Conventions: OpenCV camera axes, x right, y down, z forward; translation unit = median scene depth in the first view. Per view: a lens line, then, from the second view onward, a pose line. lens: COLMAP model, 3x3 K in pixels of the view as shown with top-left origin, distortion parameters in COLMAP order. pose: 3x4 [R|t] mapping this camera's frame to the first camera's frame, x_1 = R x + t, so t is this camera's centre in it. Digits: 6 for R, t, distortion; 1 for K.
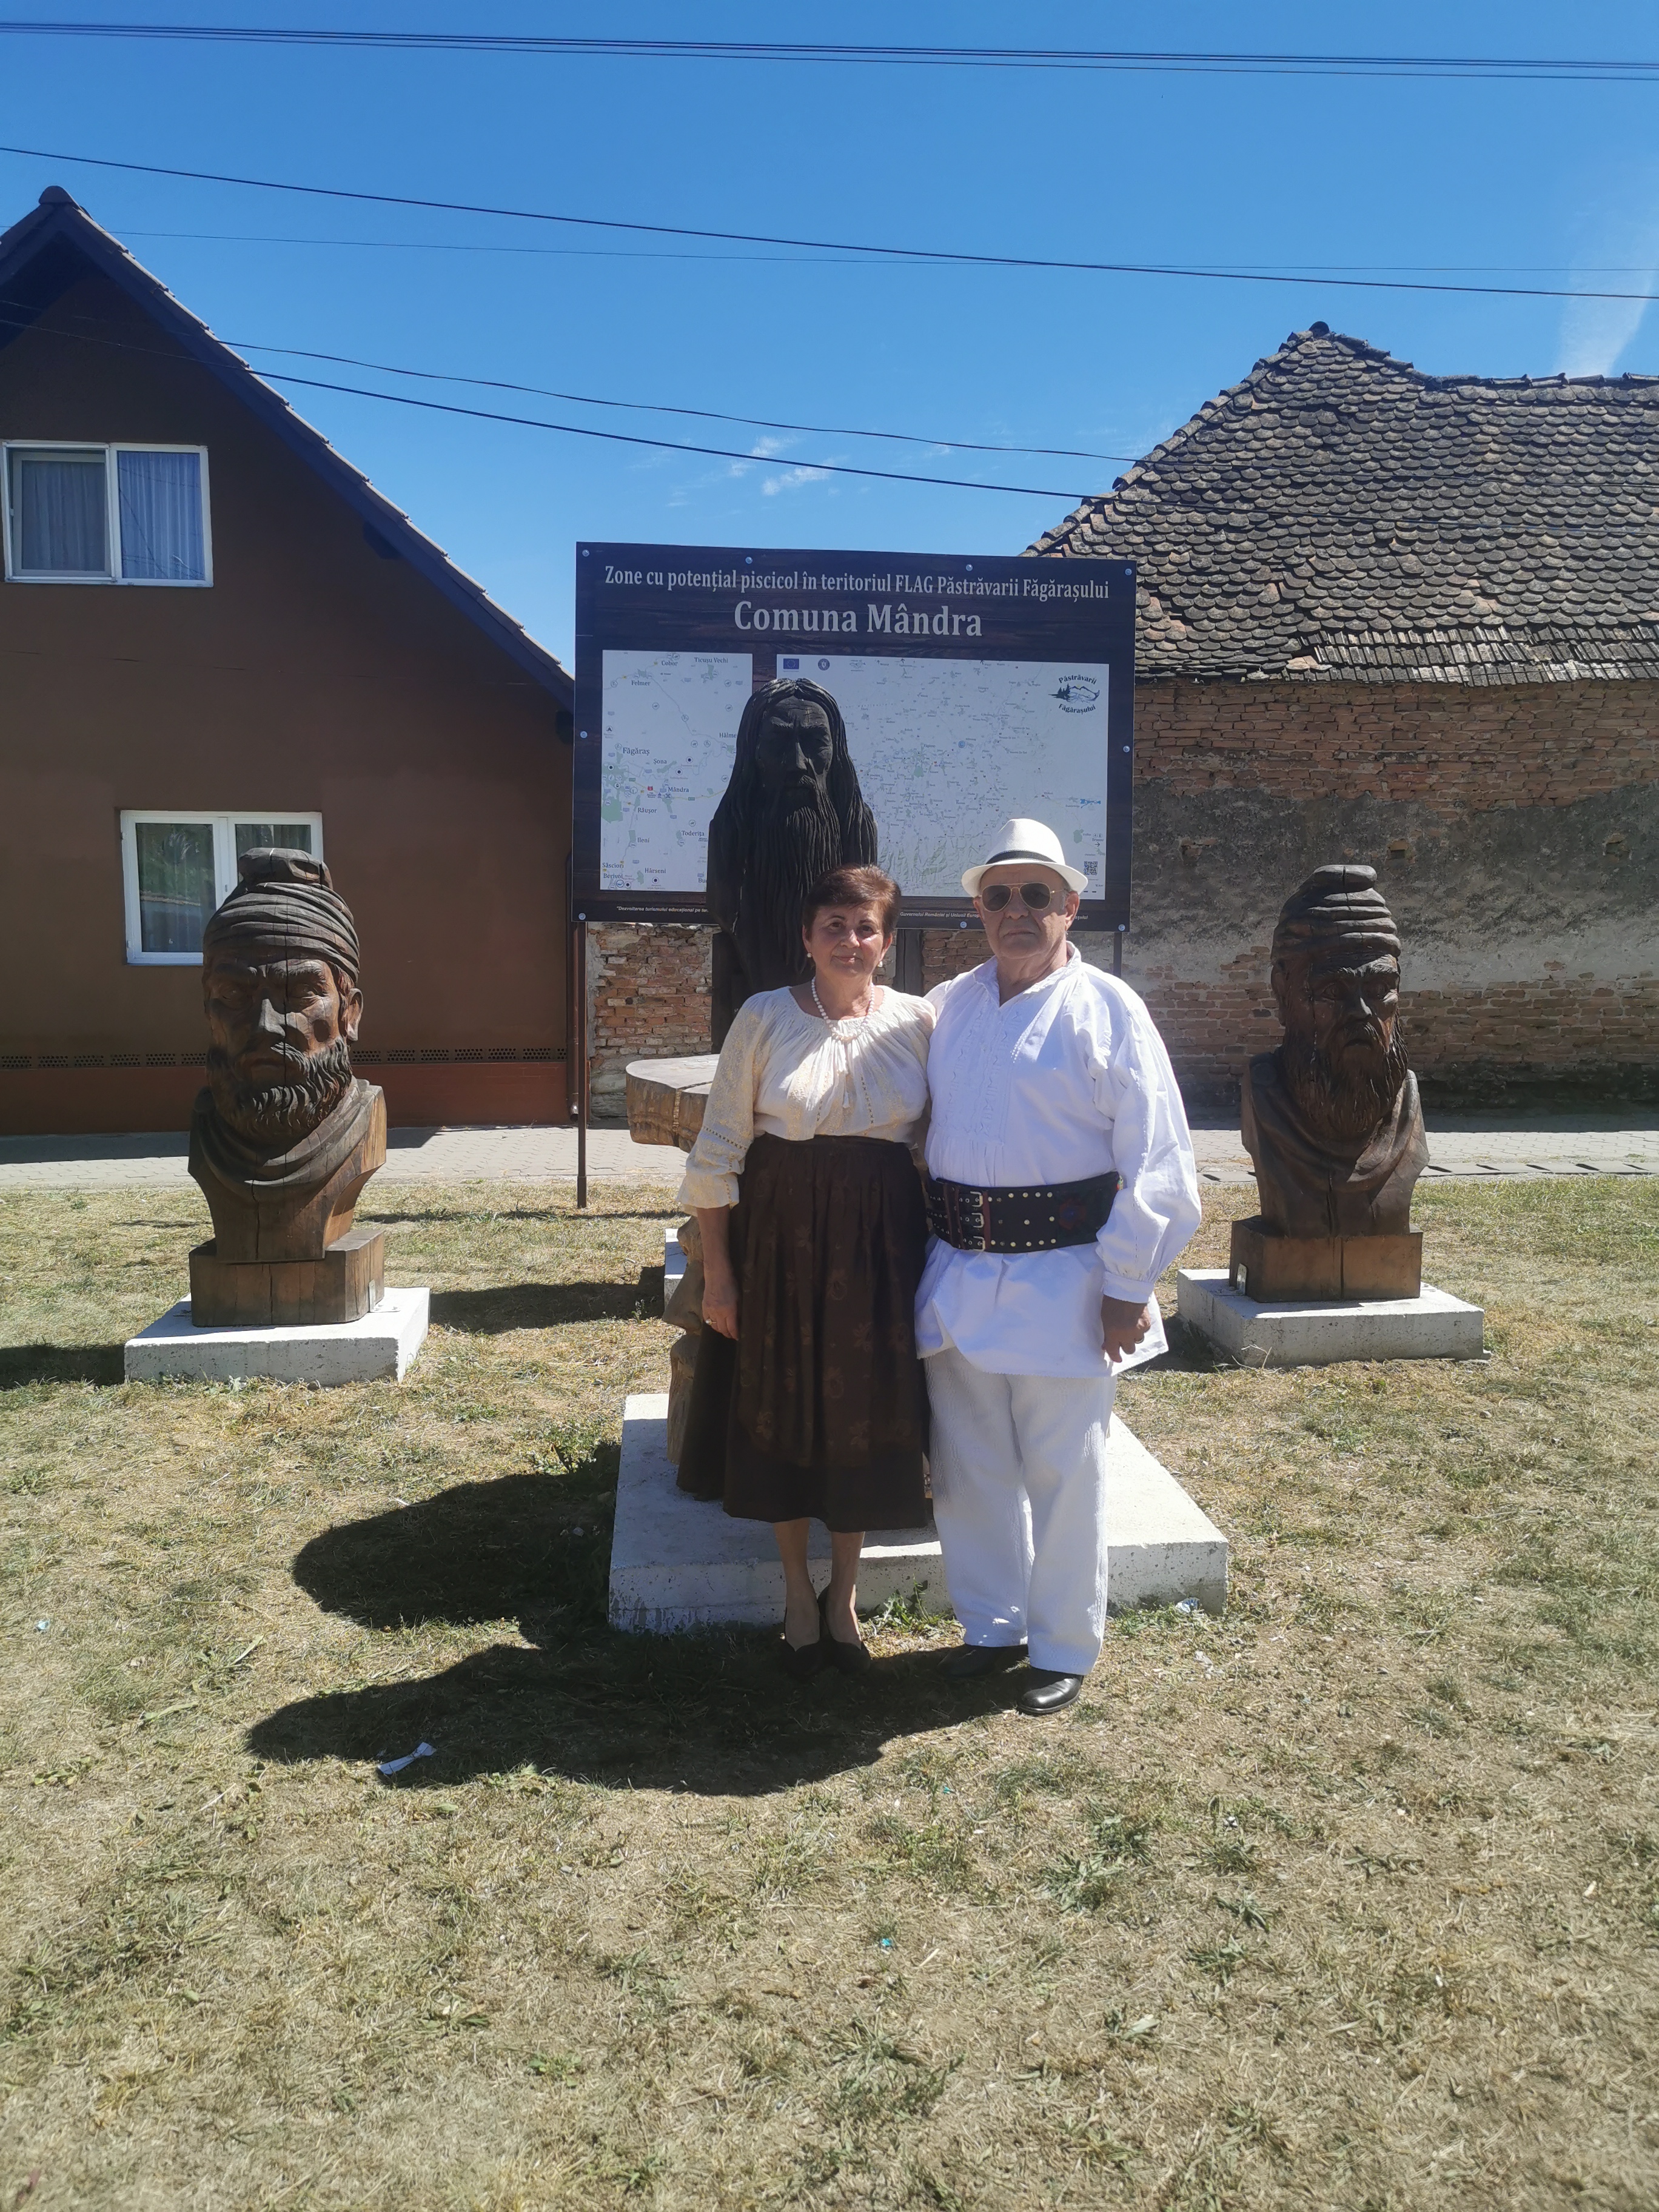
lens RADIAL K [[1722.4, 0, 829.5], [0, 1722.4, 1106.0], [0, 0, 1]] dist [0.018512, -0.003696]
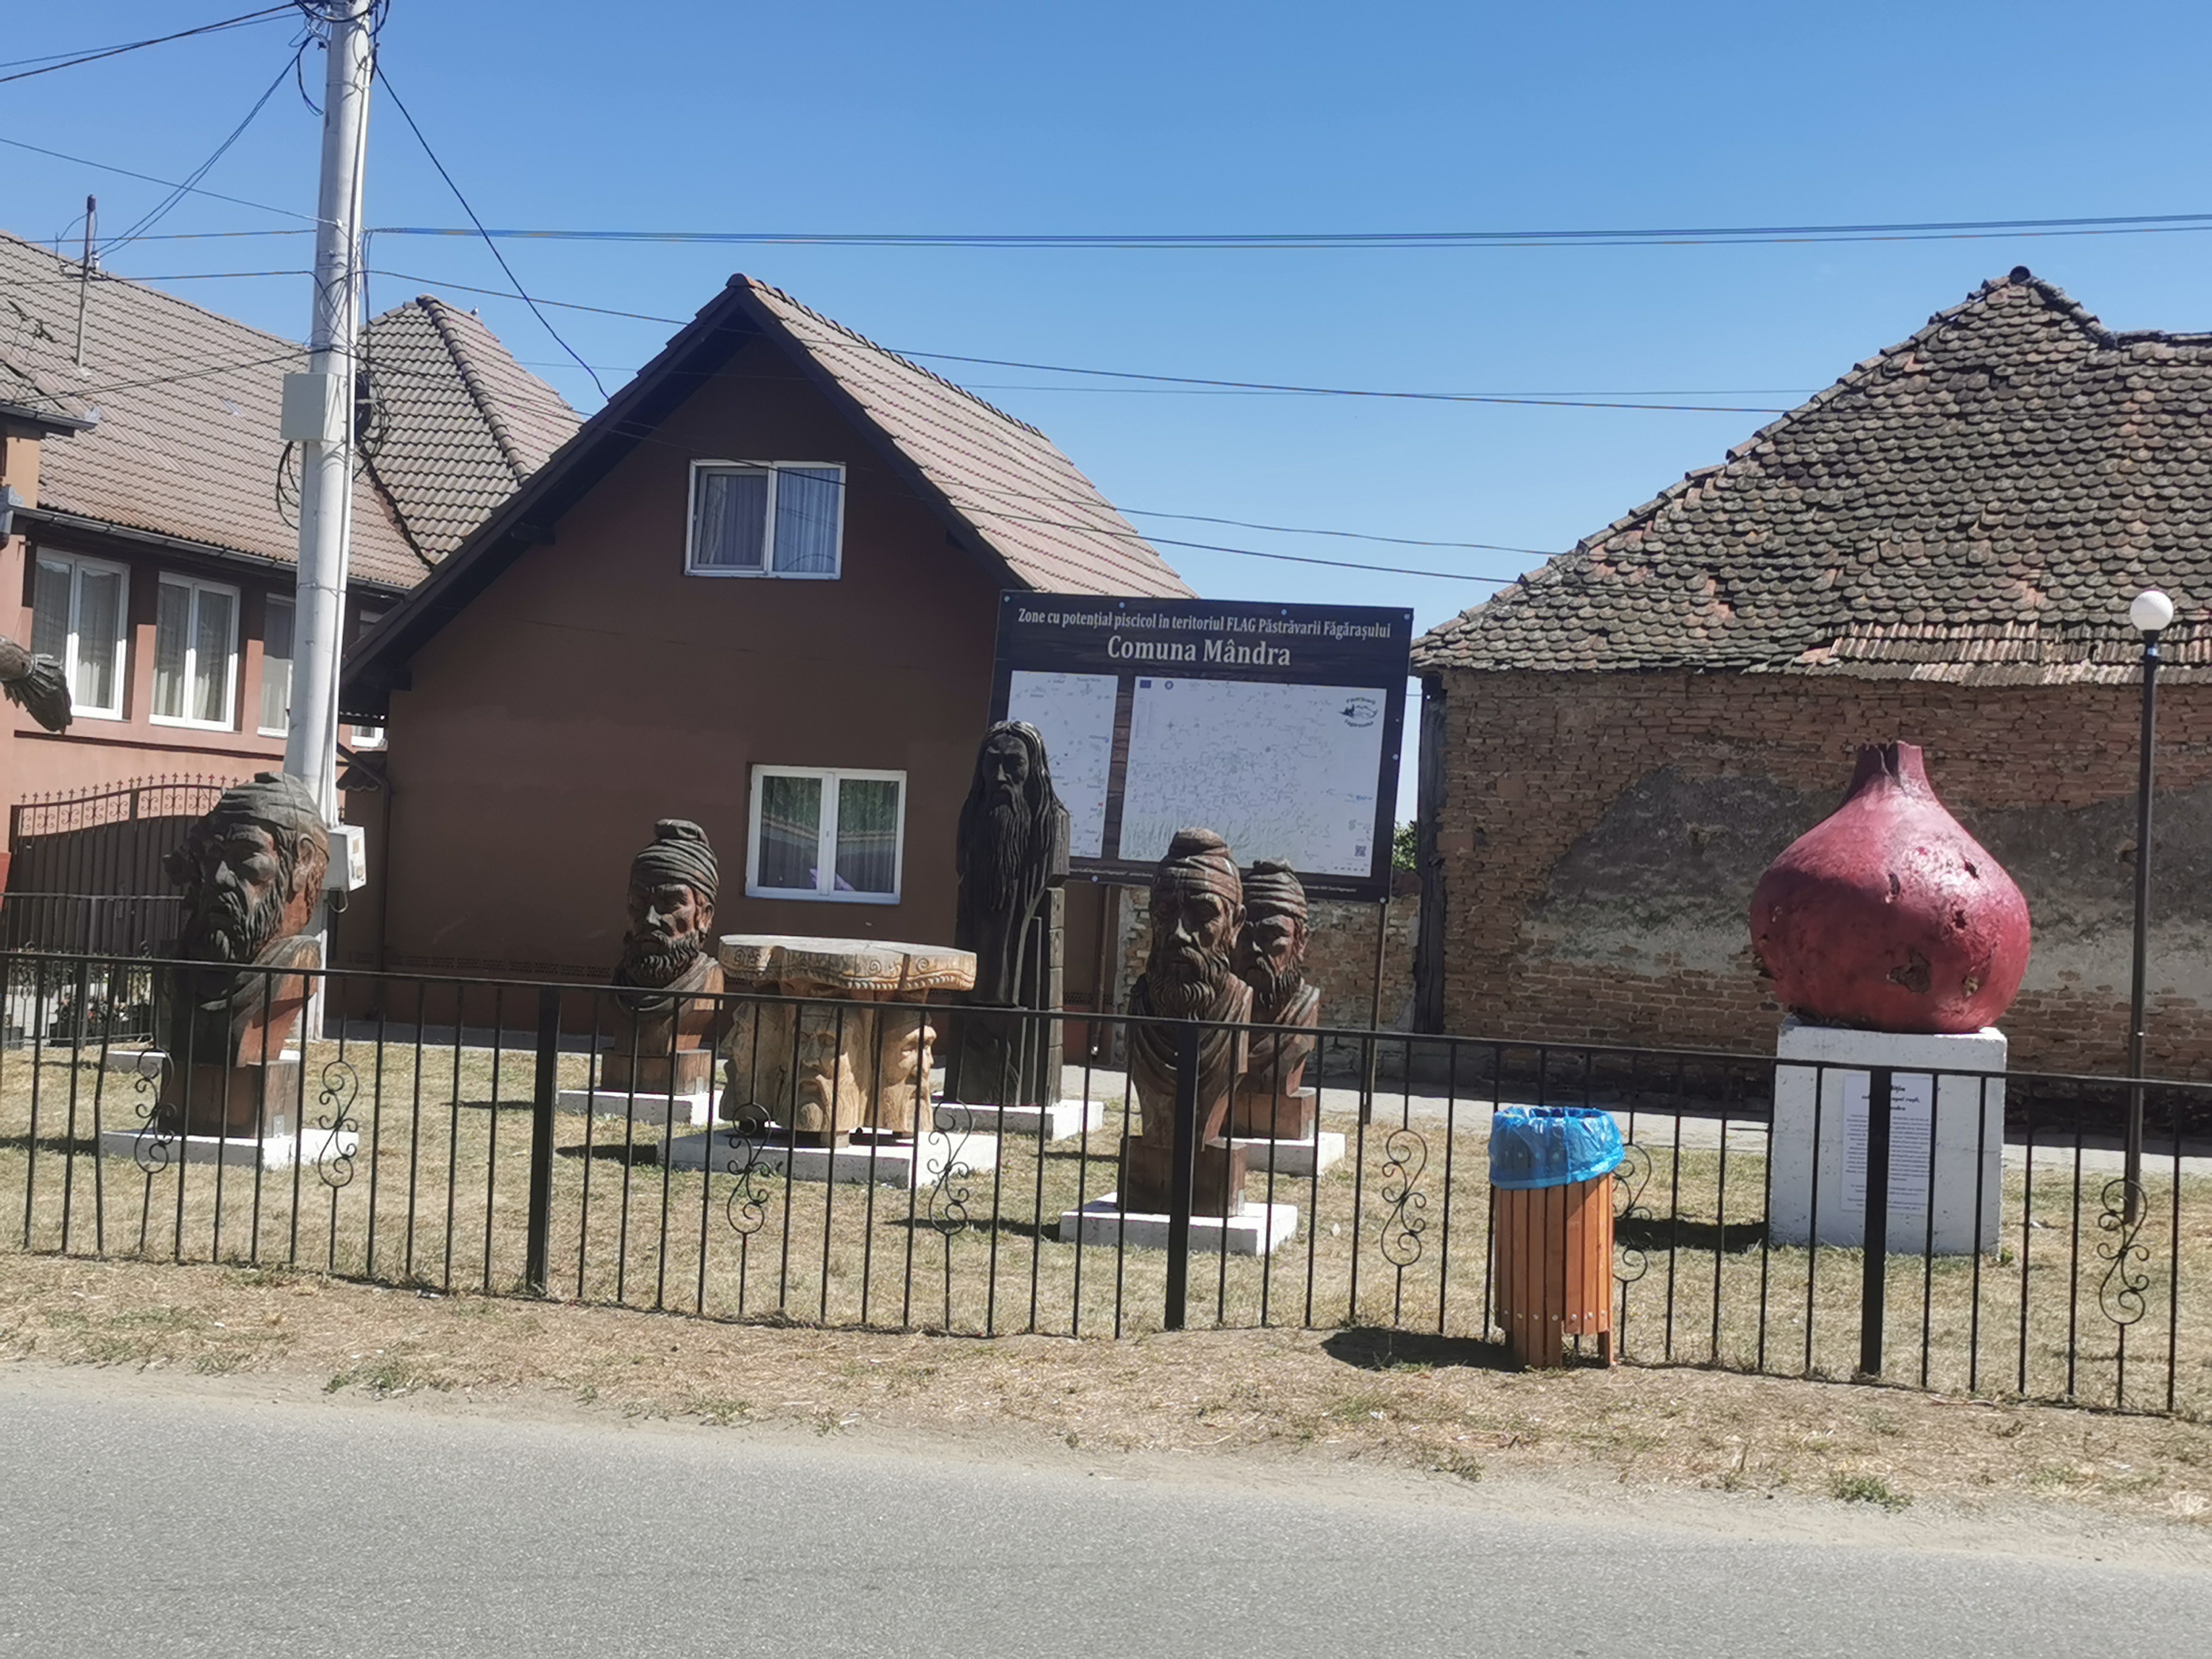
lens RADIAL K [[3120.7, 0, 1107.0], [0, 3120.7, 669.3], [0, 0, 1]] dist [0.032292, 0.028529]
pose [[0.924558, 0.023249, -0.380331, 0.583704], [-0.089936, 0.983251, -0.158524, 0.073688], [0.370275, 0.180770, 0.911163, -0.793676]]
